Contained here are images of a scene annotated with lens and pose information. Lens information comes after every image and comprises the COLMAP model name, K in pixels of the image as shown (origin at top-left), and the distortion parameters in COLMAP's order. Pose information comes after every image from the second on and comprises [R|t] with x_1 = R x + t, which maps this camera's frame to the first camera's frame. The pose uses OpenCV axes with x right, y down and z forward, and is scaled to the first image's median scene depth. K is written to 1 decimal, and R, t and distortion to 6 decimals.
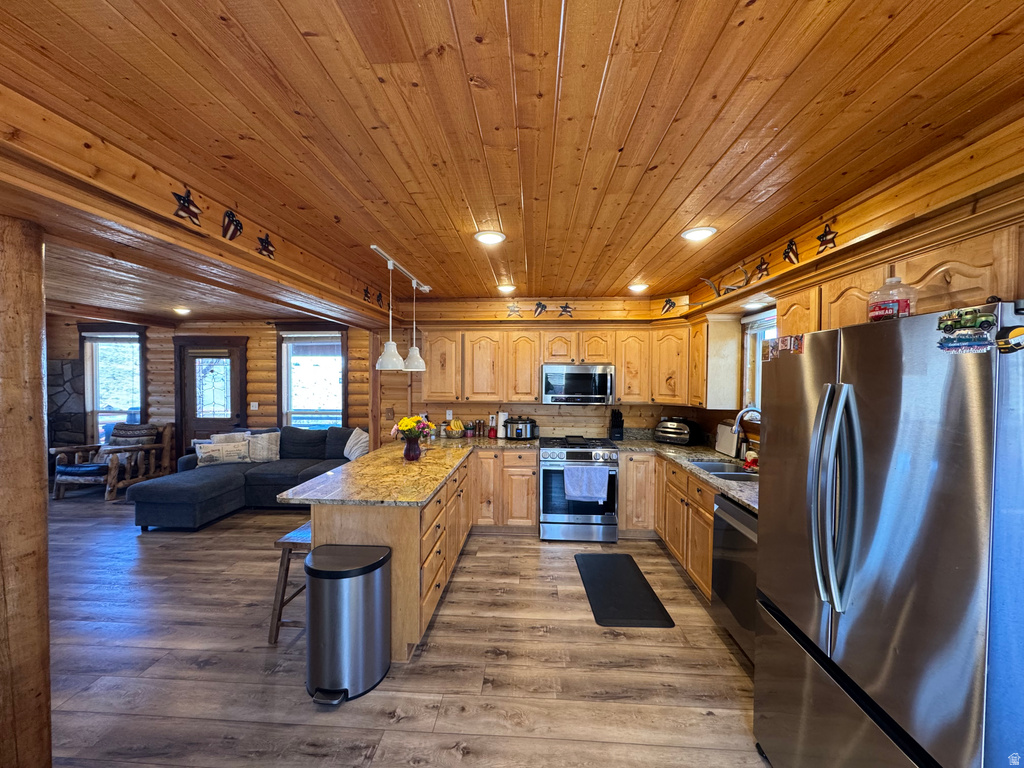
lens RADIAL K [[407.4, 0, 512.0], [0, 407.4, 384.0], [0, 0, 1]] dist [-0.001656, 0.000022]
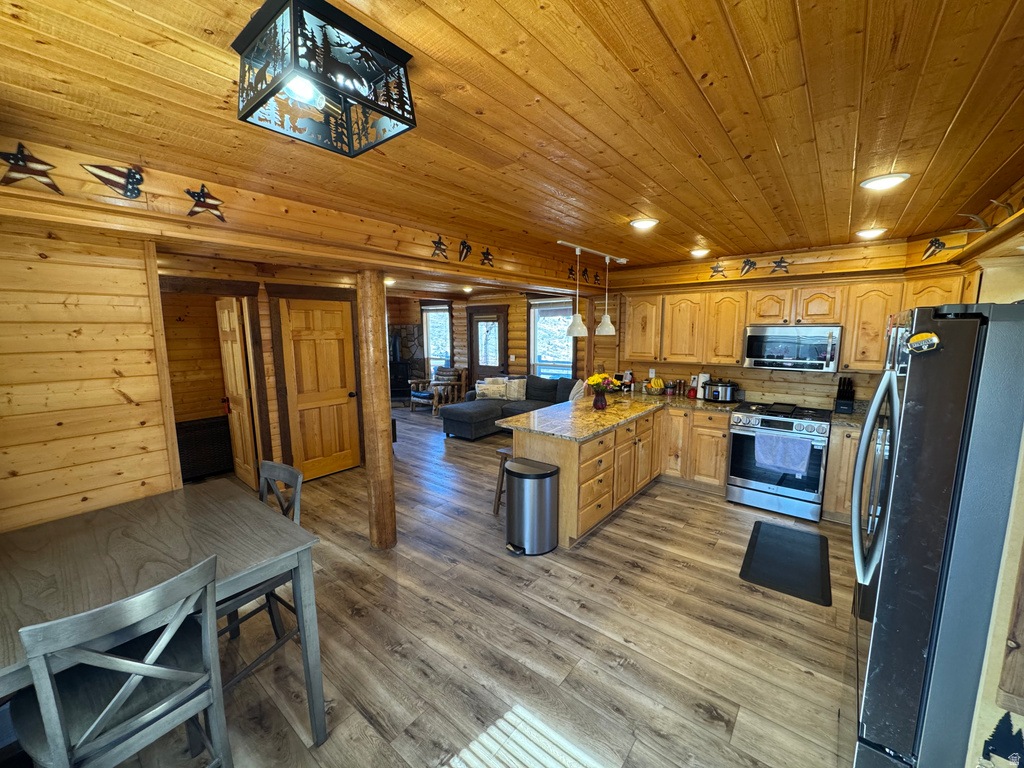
lens RADIAL K [[407.4, 0, 512.0], [0, 407.4, 384.0], [0, 0, 1]] dist [-0.001656, 0.000022]
pose [[0.812387, 0.069816, -0.578924, 0.196538], [-0.001462, 0.993047, 0.117706, -0.025865], [0.583117, -0.094776, 0.806841, -0.106465]]
